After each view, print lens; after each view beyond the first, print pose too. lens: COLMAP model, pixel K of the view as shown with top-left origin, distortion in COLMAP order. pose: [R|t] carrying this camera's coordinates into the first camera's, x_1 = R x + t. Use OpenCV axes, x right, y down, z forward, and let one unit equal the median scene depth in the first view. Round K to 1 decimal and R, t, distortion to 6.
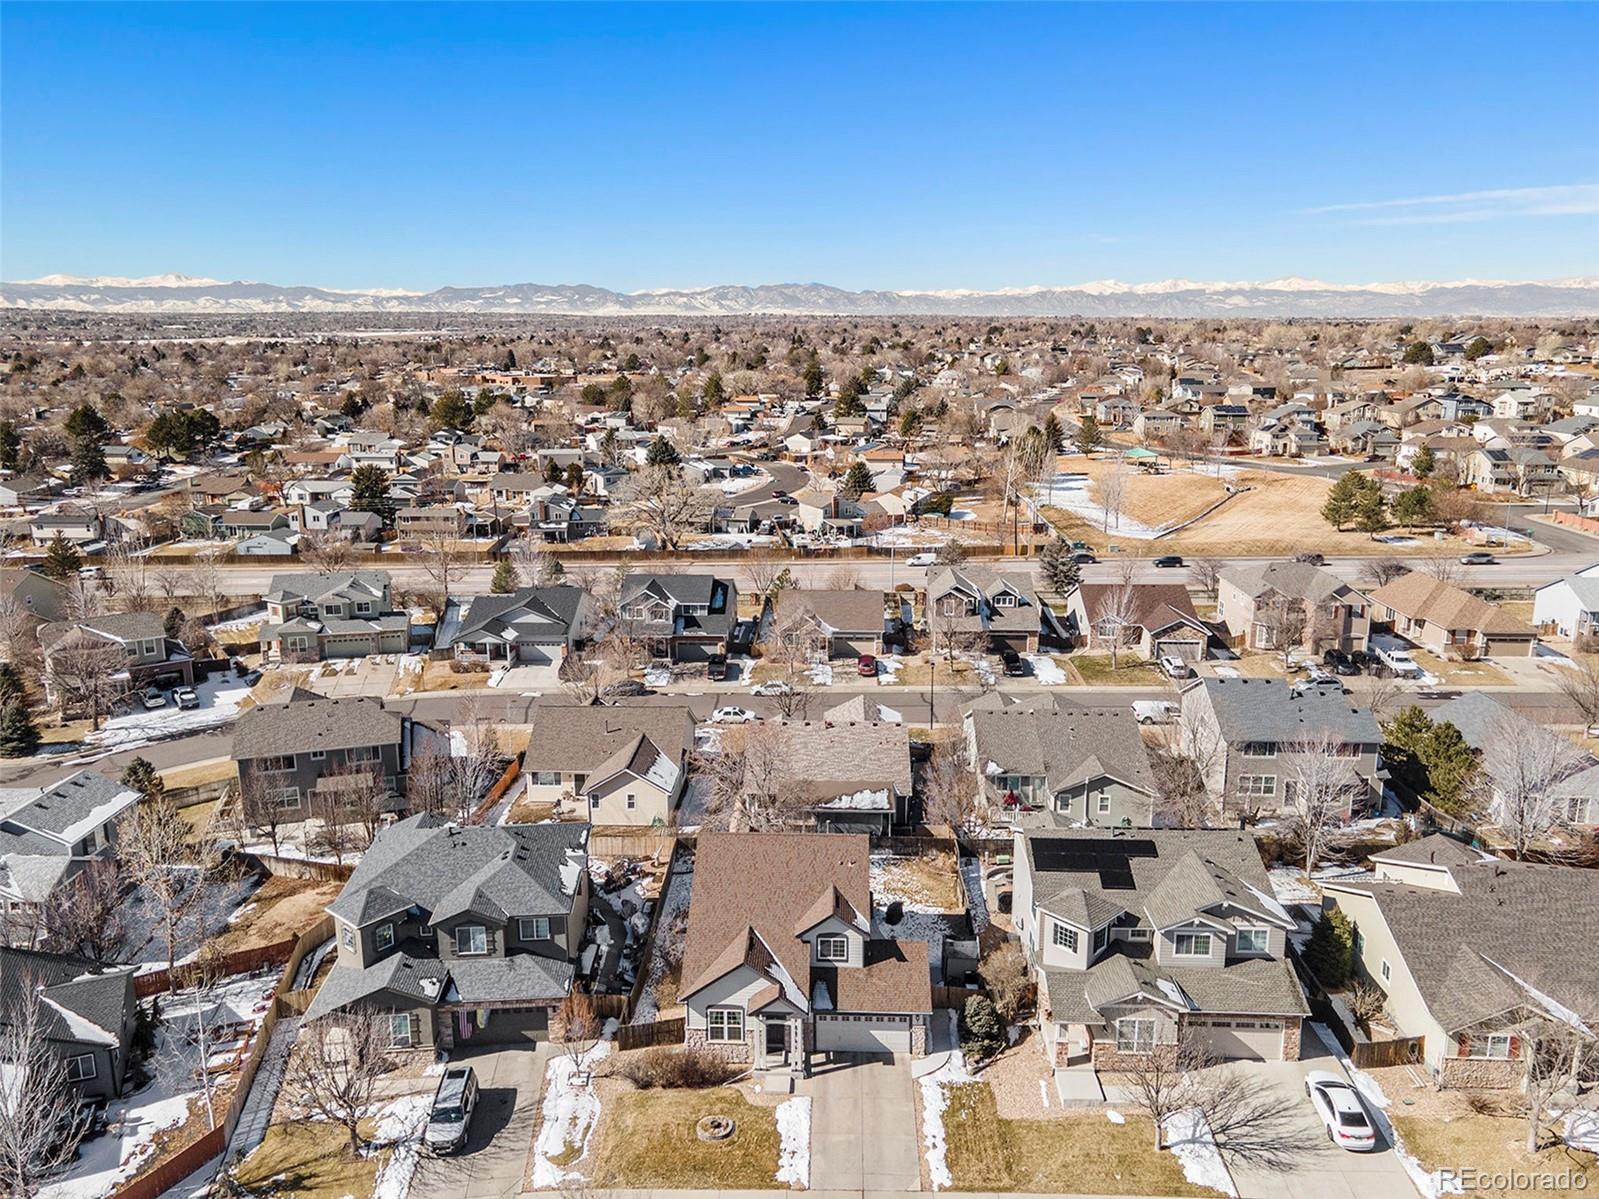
lens RADIAL K [[1121.3, 0, 800.2], [0, 1121.3, 602.0], [0, 0, 1]] dist [0.041517, -0.000321]
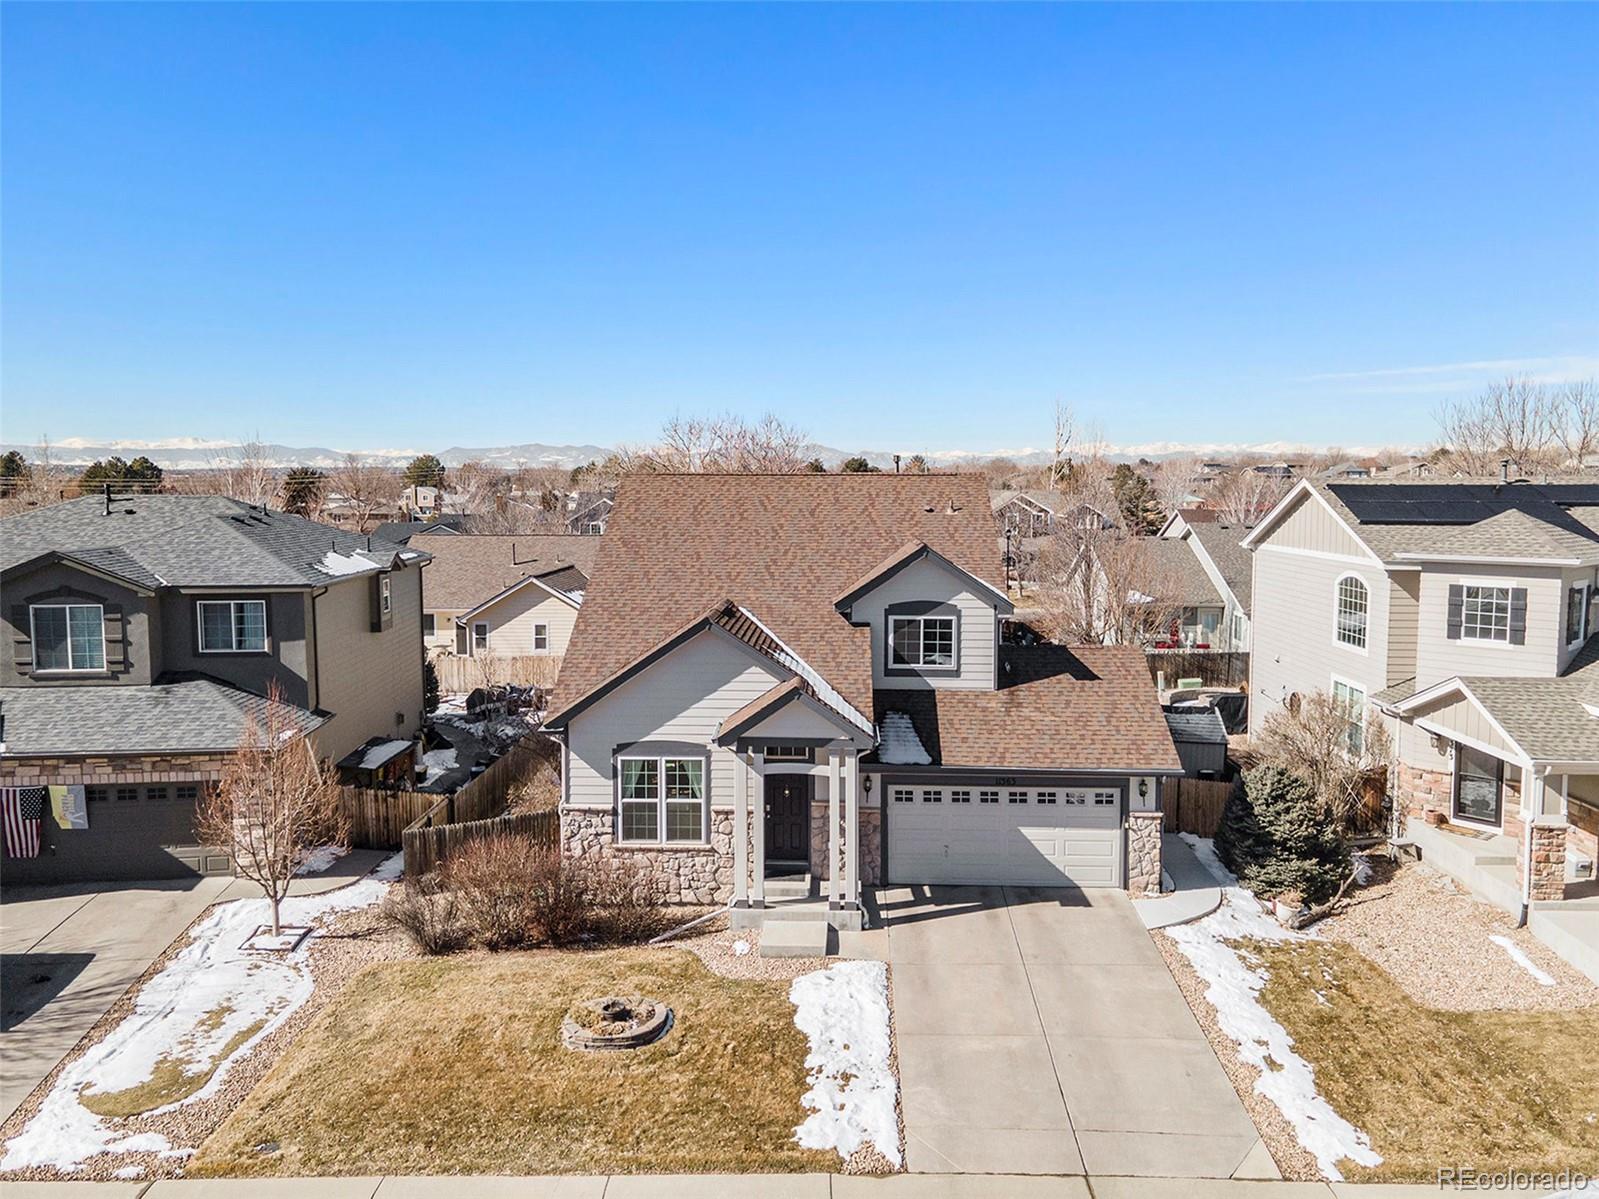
lens RADIAL K [[1121.3, 0, 800.1], [0, 1121.3, 595.8], [0, 0, 1]] dist [0.041517, -0.000321]
pose [[1.000000, 0.000457, 0.000059, -0.017766], [-0.000443, 0.989335, -0.145656, 0.365243], [-0.000125, 0.145656, 0.989335, 0.605297]]
